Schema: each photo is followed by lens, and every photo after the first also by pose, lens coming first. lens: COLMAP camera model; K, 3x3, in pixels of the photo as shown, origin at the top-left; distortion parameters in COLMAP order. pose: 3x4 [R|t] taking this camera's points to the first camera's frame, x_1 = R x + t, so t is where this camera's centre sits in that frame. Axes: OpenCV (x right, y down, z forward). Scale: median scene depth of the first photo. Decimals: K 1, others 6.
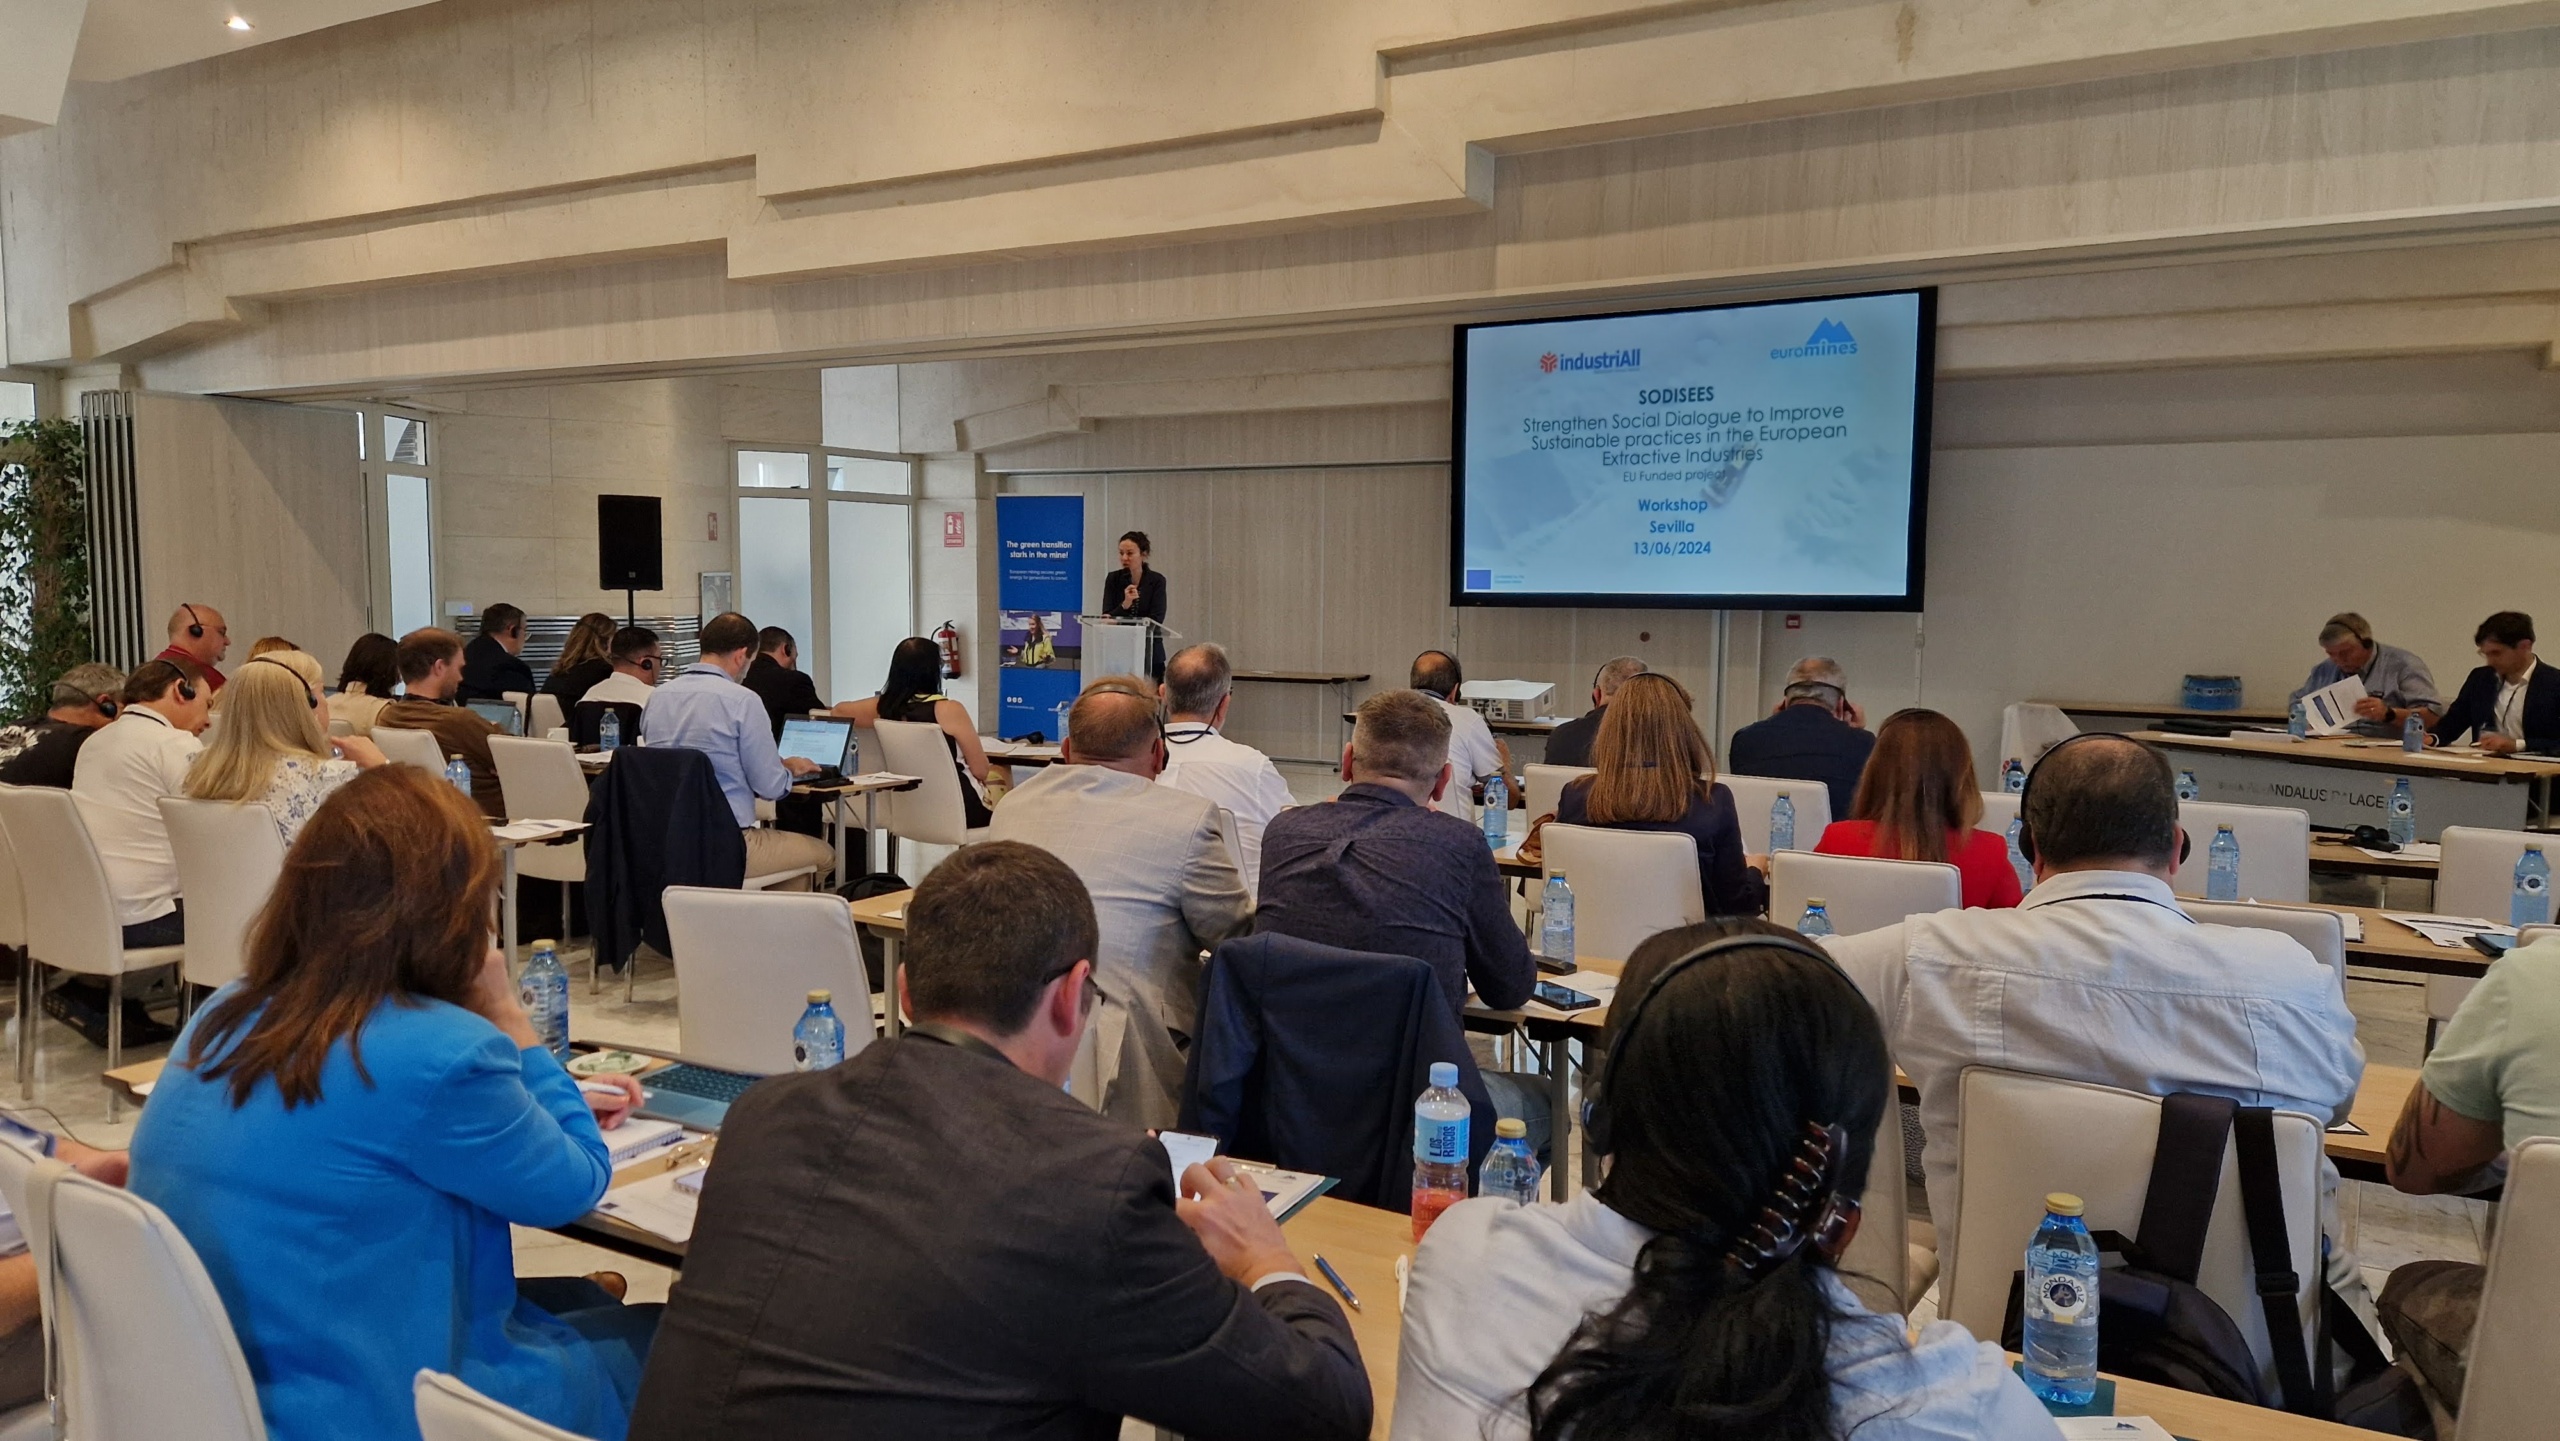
lens RADIAL K [[1735.9, 0, 1259.0], [0, 1735.9, 709.9], [0, 0, 1]] dist [0.086464, -0.080797]
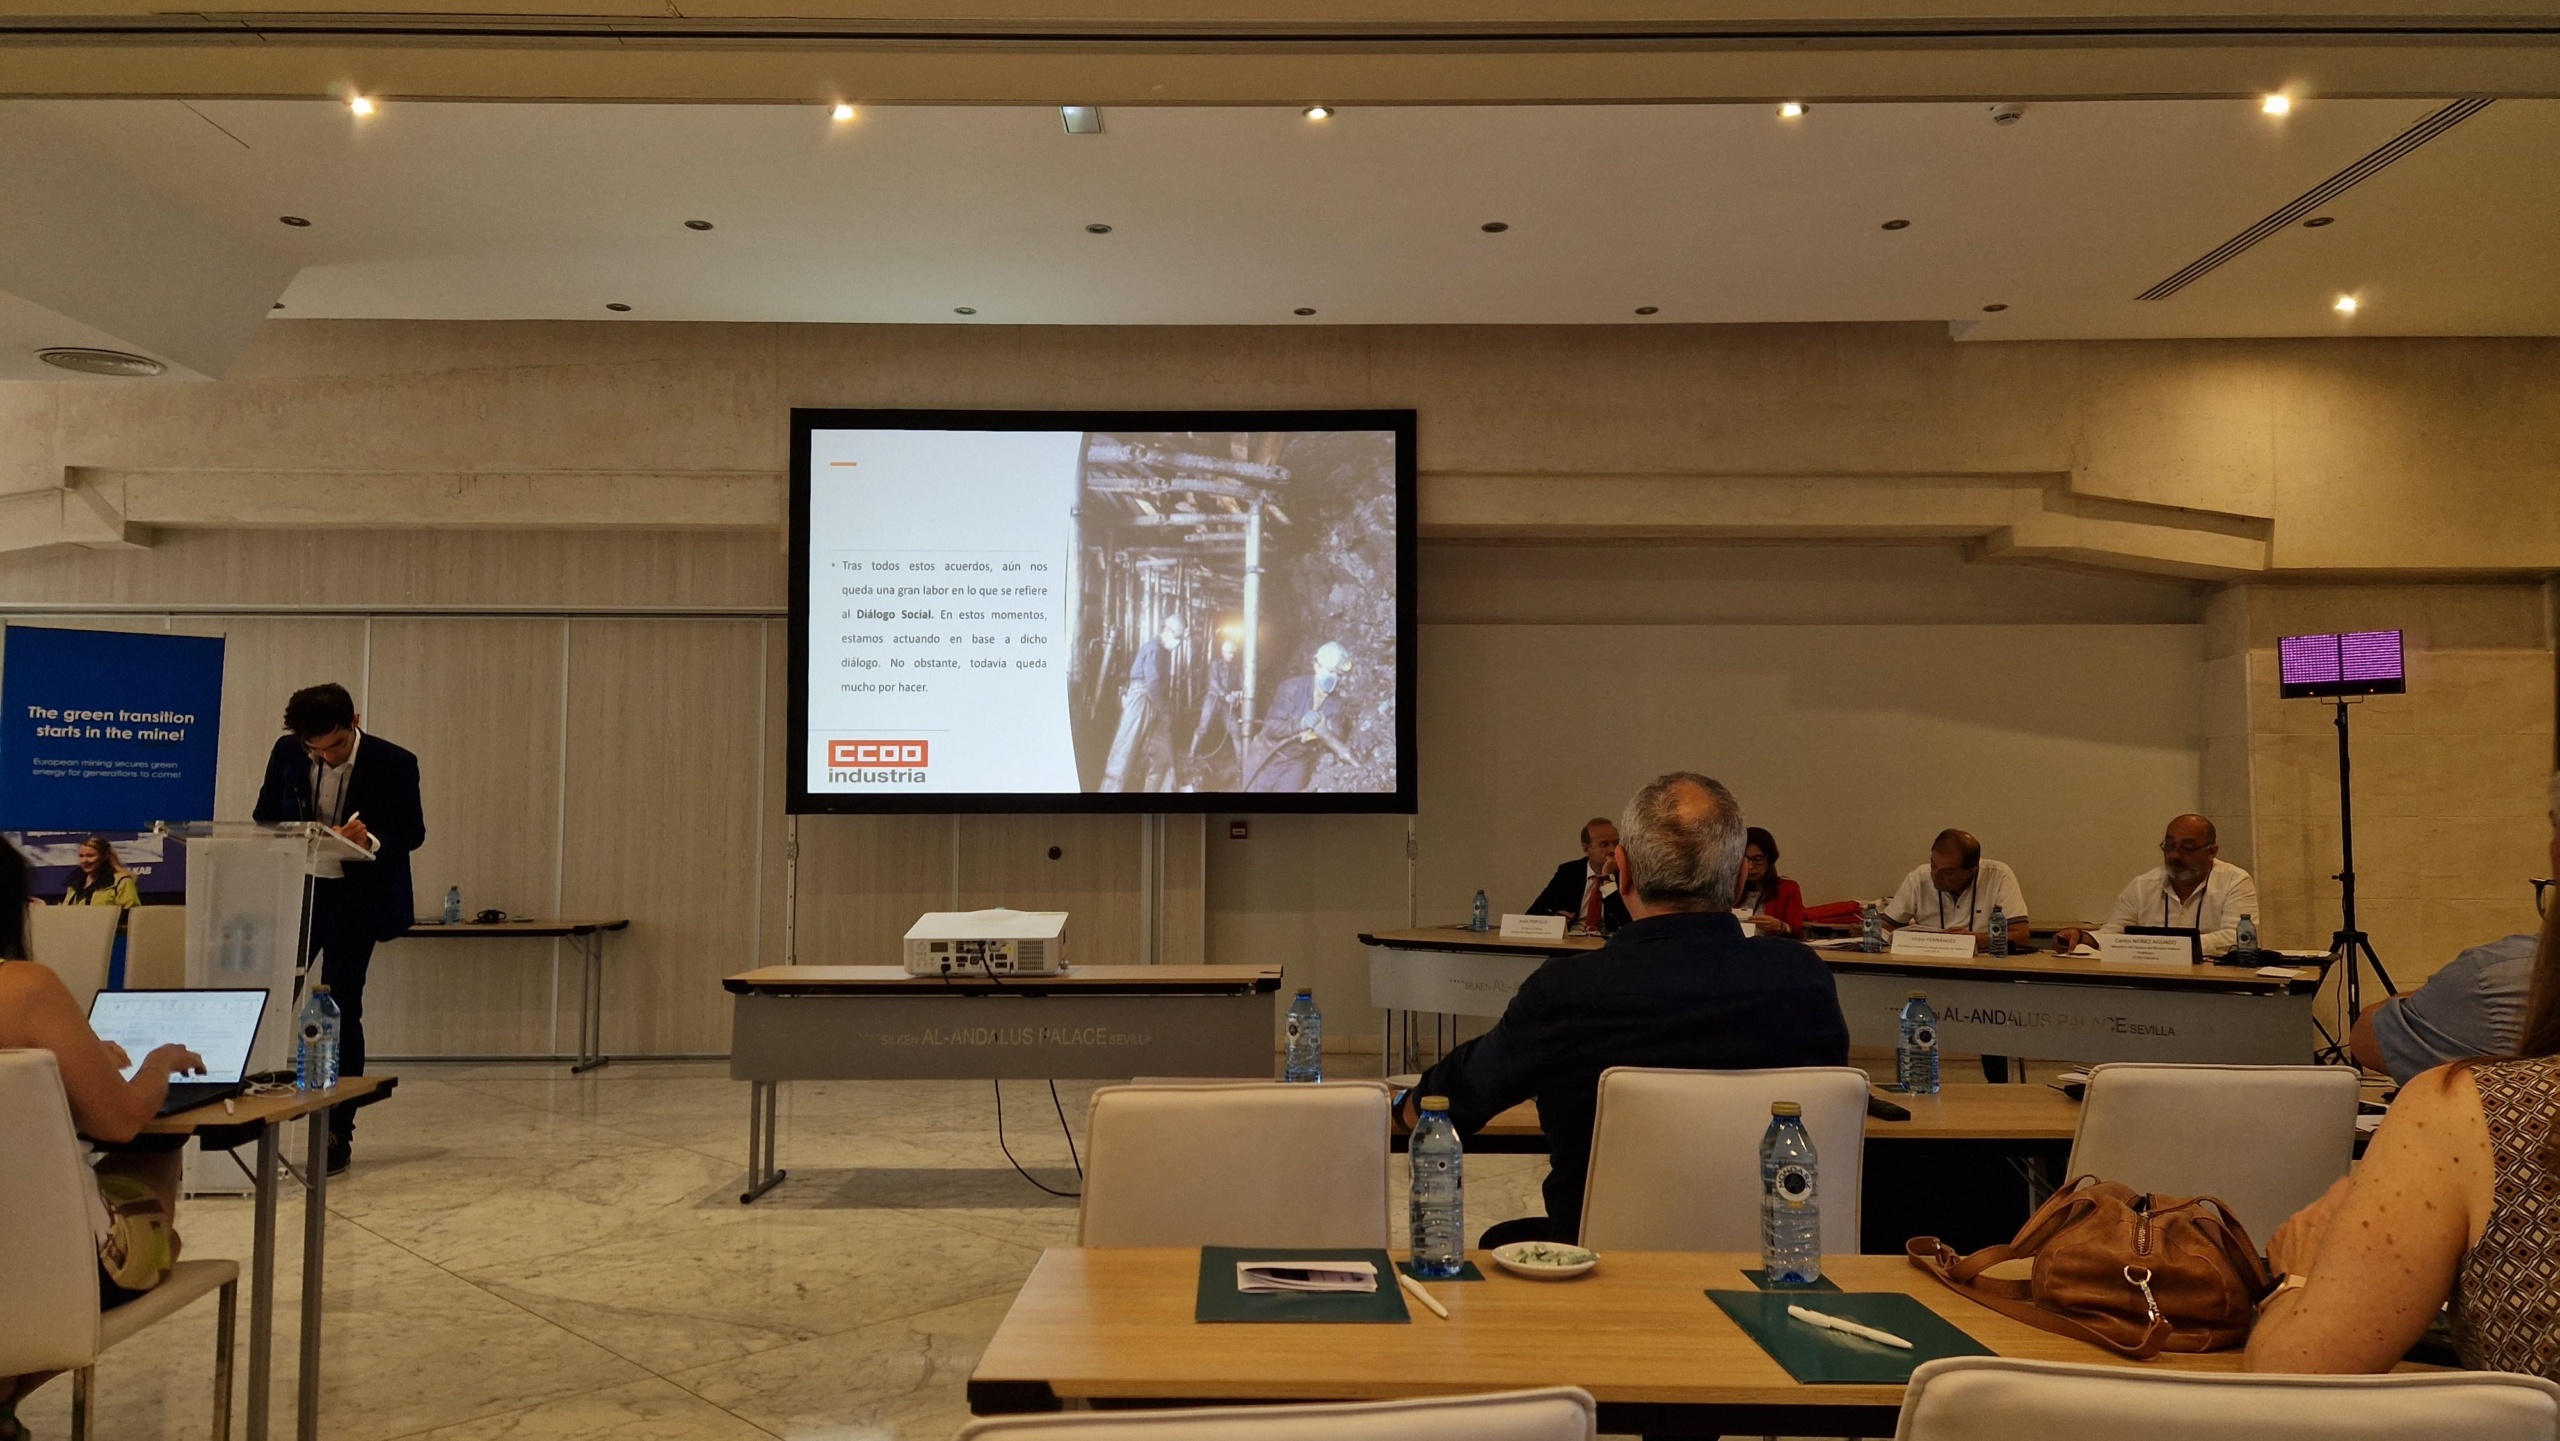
lens RADIAL K [[1751.2, 0, 1260.2], [0, 1751.2, 716.5], [0, 0, 1]] dist [0.086314, -0.084991]
pose [[0.861546, 0.026252, 0.507001, -0.097101], [0.045128, 0.990749, -0.127985, 0.000656], [-0.505670, 0.133145, 0.852391, 0.339437]]
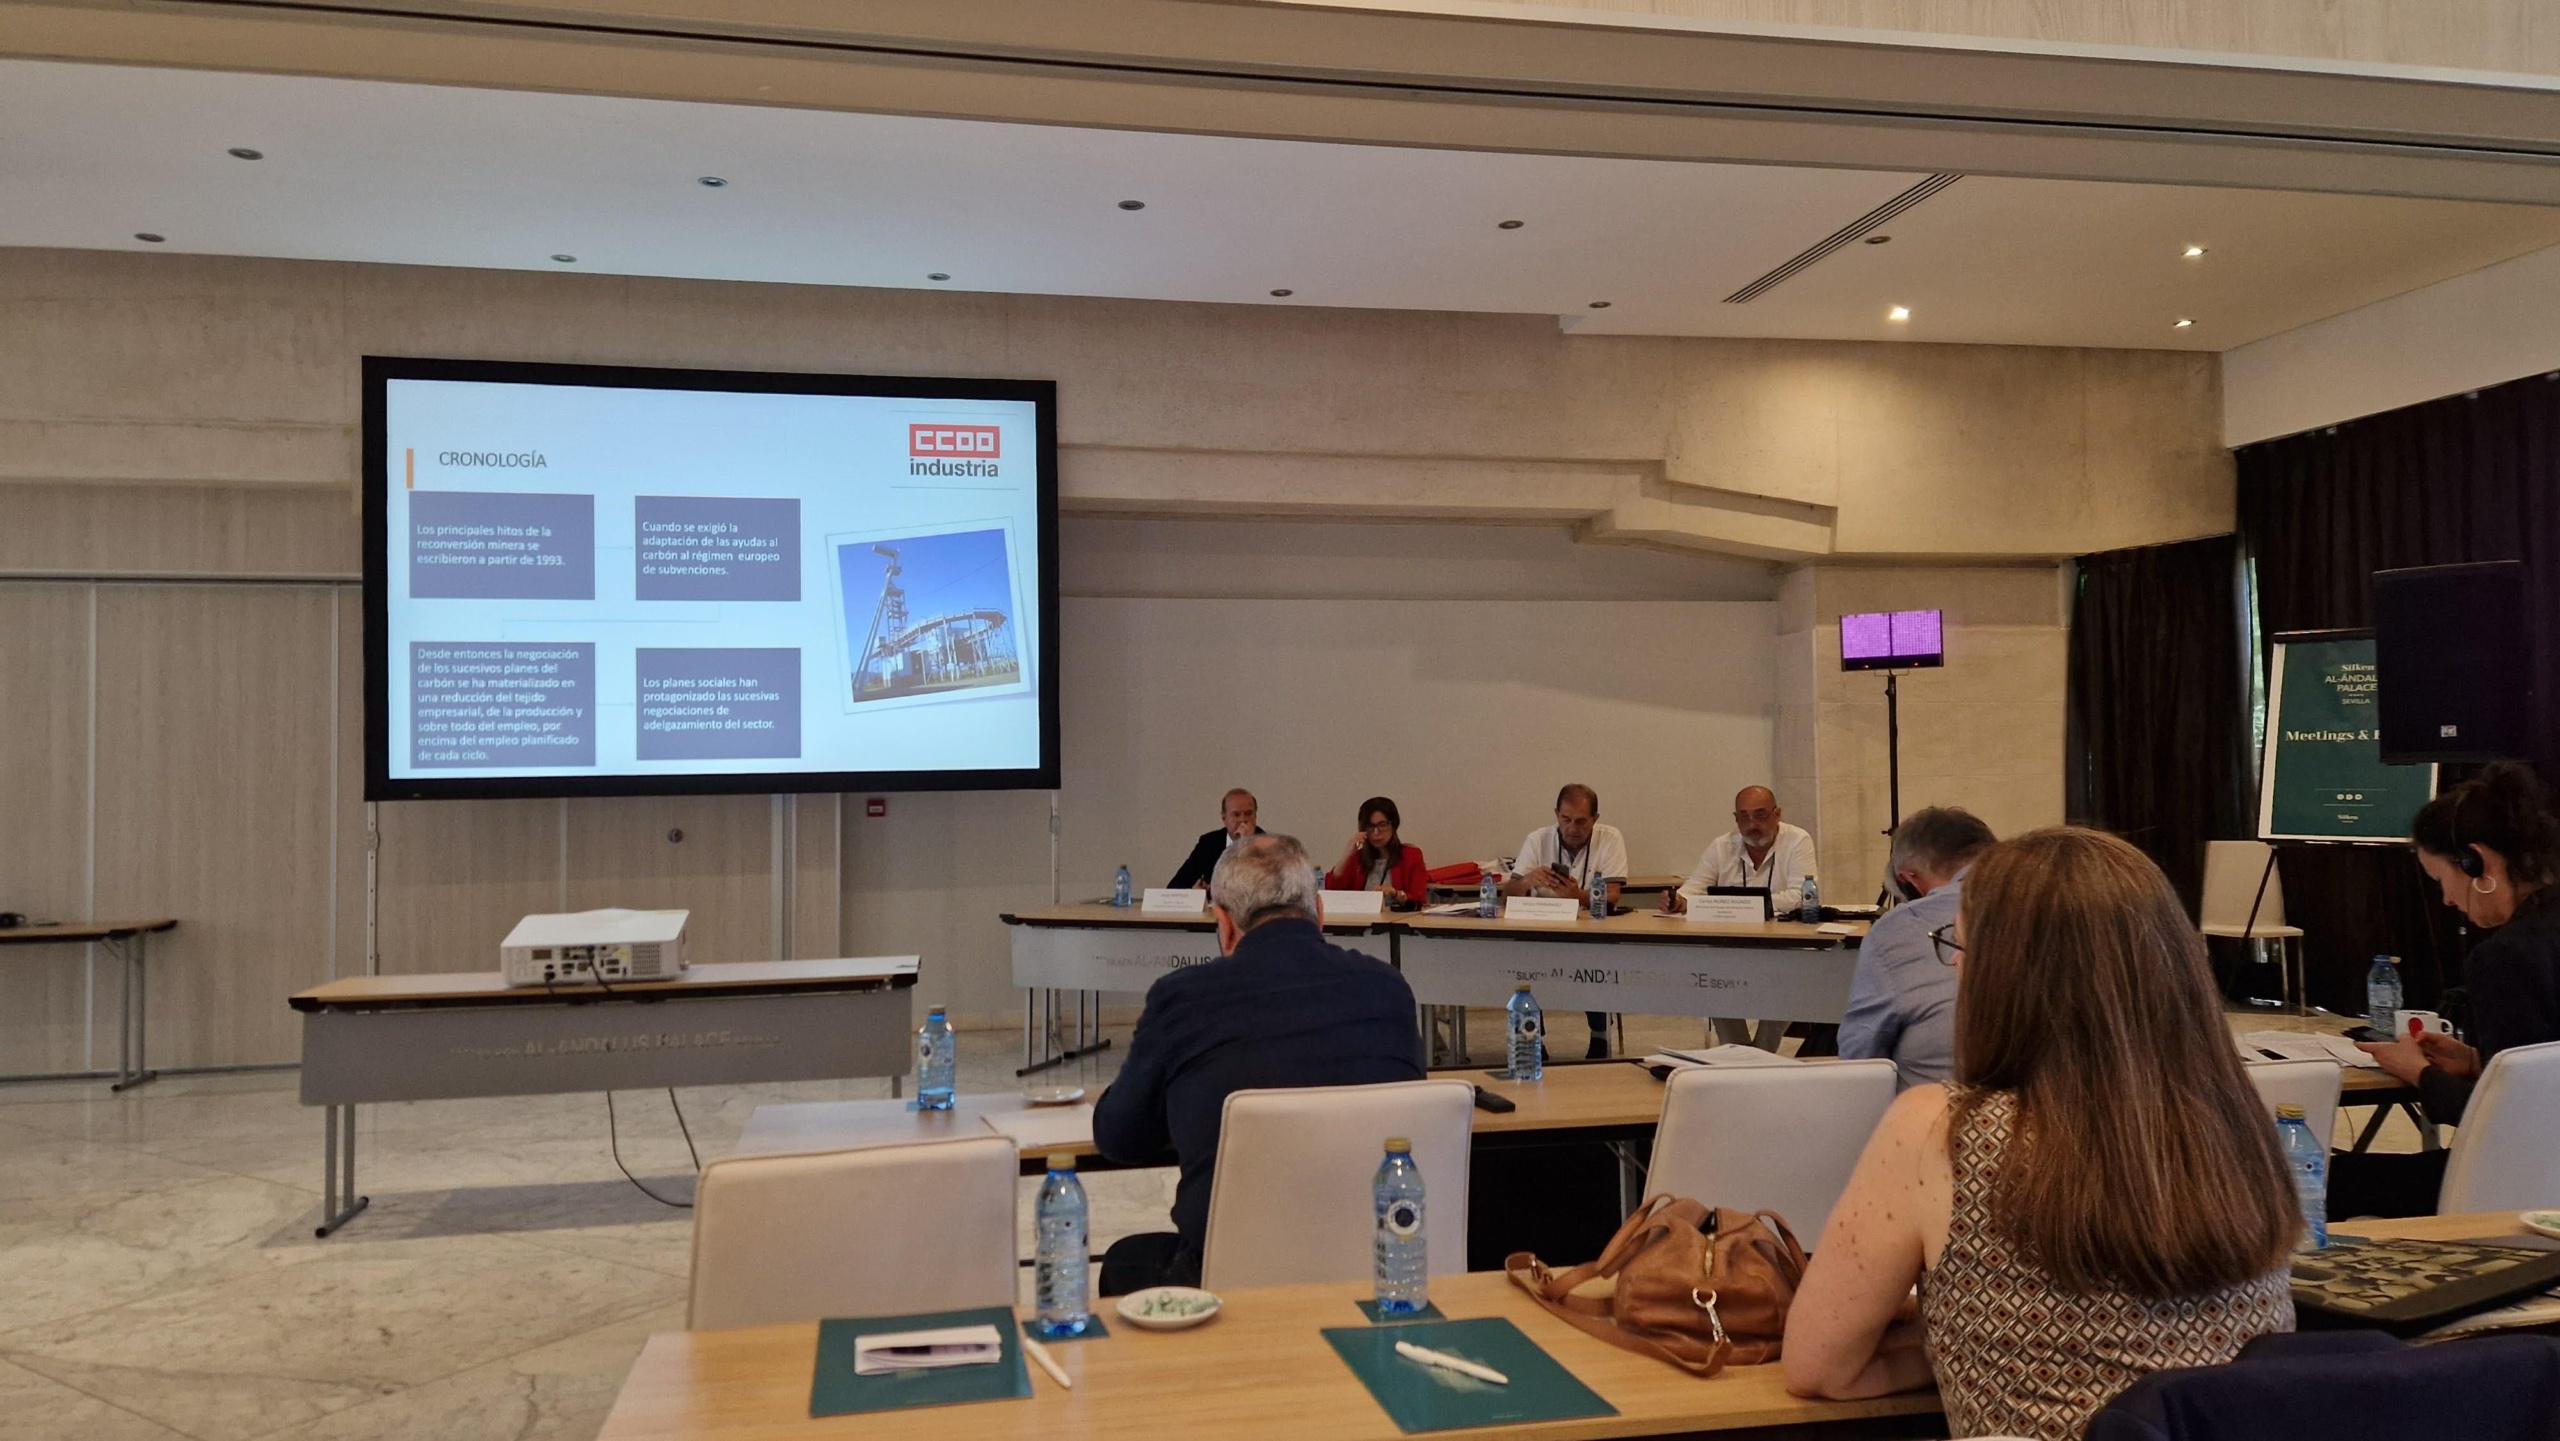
lens RADIAL K [[1751.2, 0, 1260.2], [0, 1751.2, 716.5], [0, 0, 1]] dist [0.086314, -0.084991]
pose [[0.743861, 0.002777, 0.668329, -0.093415], [0.071135, 0.993982, -0.083304, -0.015002], [-0.664538, 0.109508, 0.739187, 0.337461]]
